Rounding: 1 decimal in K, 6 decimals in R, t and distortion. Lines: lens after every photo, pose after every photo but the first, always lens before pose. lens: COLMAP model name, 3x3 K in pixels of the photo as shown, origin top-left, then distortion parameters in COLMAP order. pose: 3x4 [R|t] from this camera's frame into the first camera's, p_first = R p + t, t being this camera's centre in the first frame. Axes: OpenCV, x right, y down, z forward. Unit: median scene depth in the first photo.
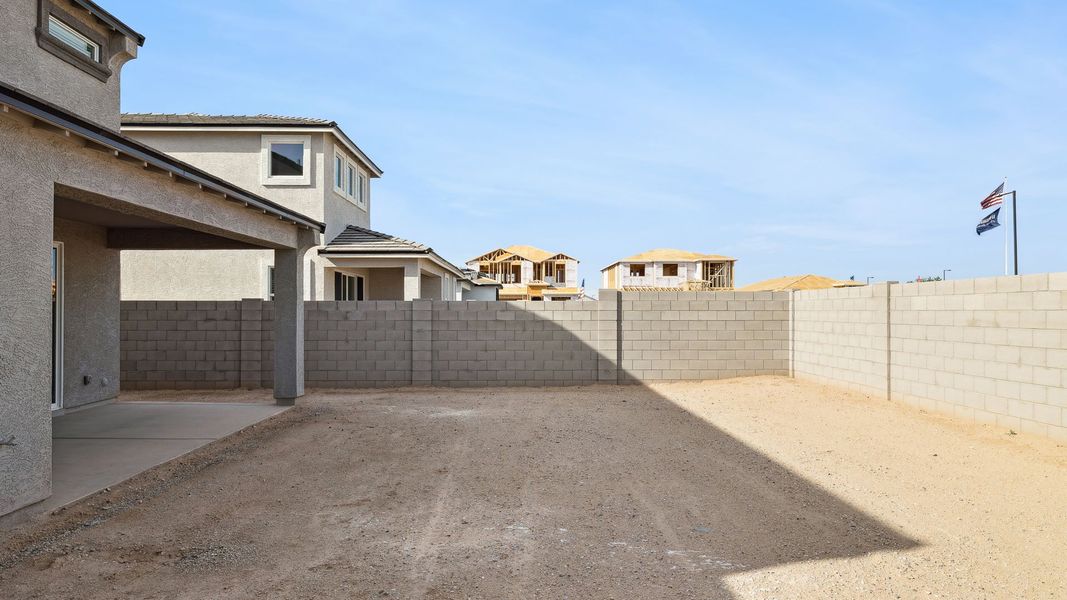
lens RADIAL K [[675.4, 0, 535.4], [0, 675.4, 301.7], [0, 0, 1]] dist [0.002283, 0.002034]
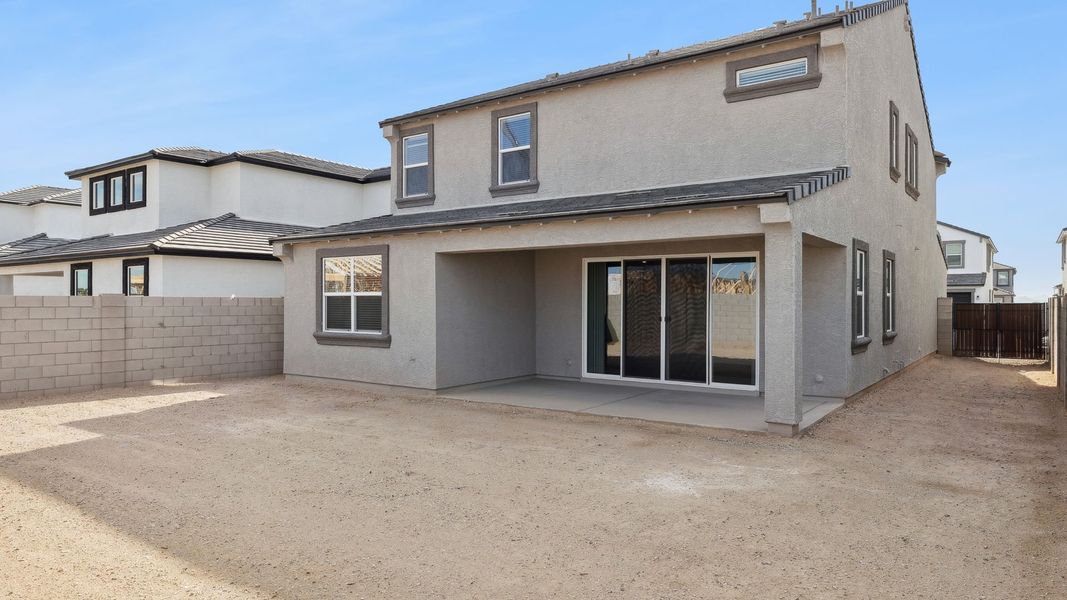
lens RADIAL K [[675.4, 0, 535.4], [0, 675.4, 301.7], [0, 0, 1]] dist [0.002283, 0.002034]
pose [[-0.585913, -0.000016, -0.810374, 0.339444], [0.010213, 0.999920, -0.007404, 0.003726], [0.810310, -0.012615, -0.585866, 0.950897]]
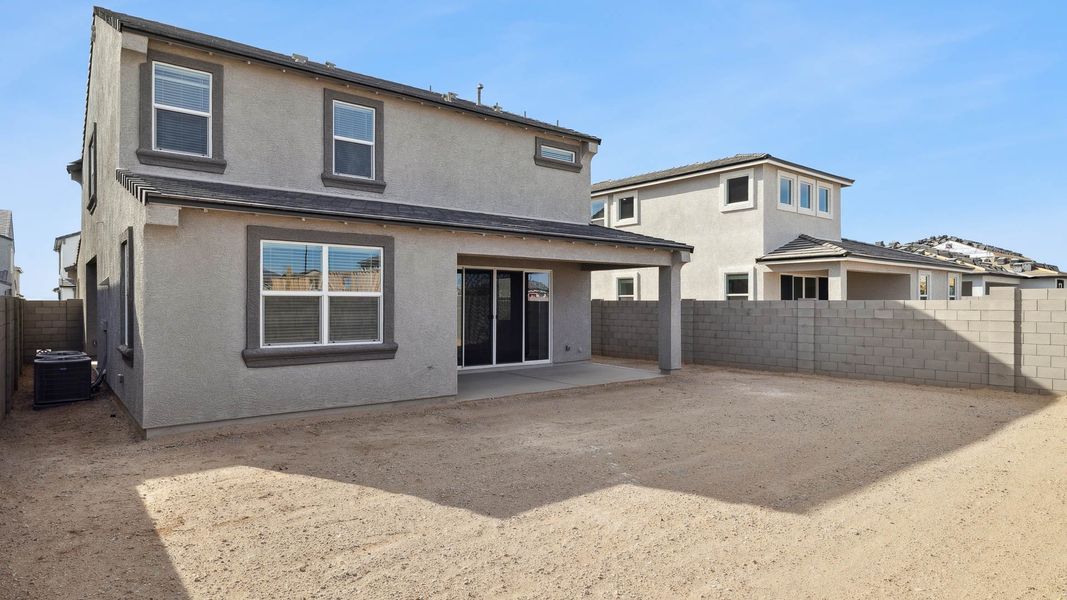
lens RADIAL K [[587.0, 0, 537.0], [0, 587.0, 303.6], [0, 0, 1]] dist [0.000329, 0.000505]
pose [[0.616545, 0.001561, -0.787318, 0.345074], [0.009416, 0.999912, 0.009356, -0.009629], [0.787263, -0.013182, 0.616476, 0.007419]]
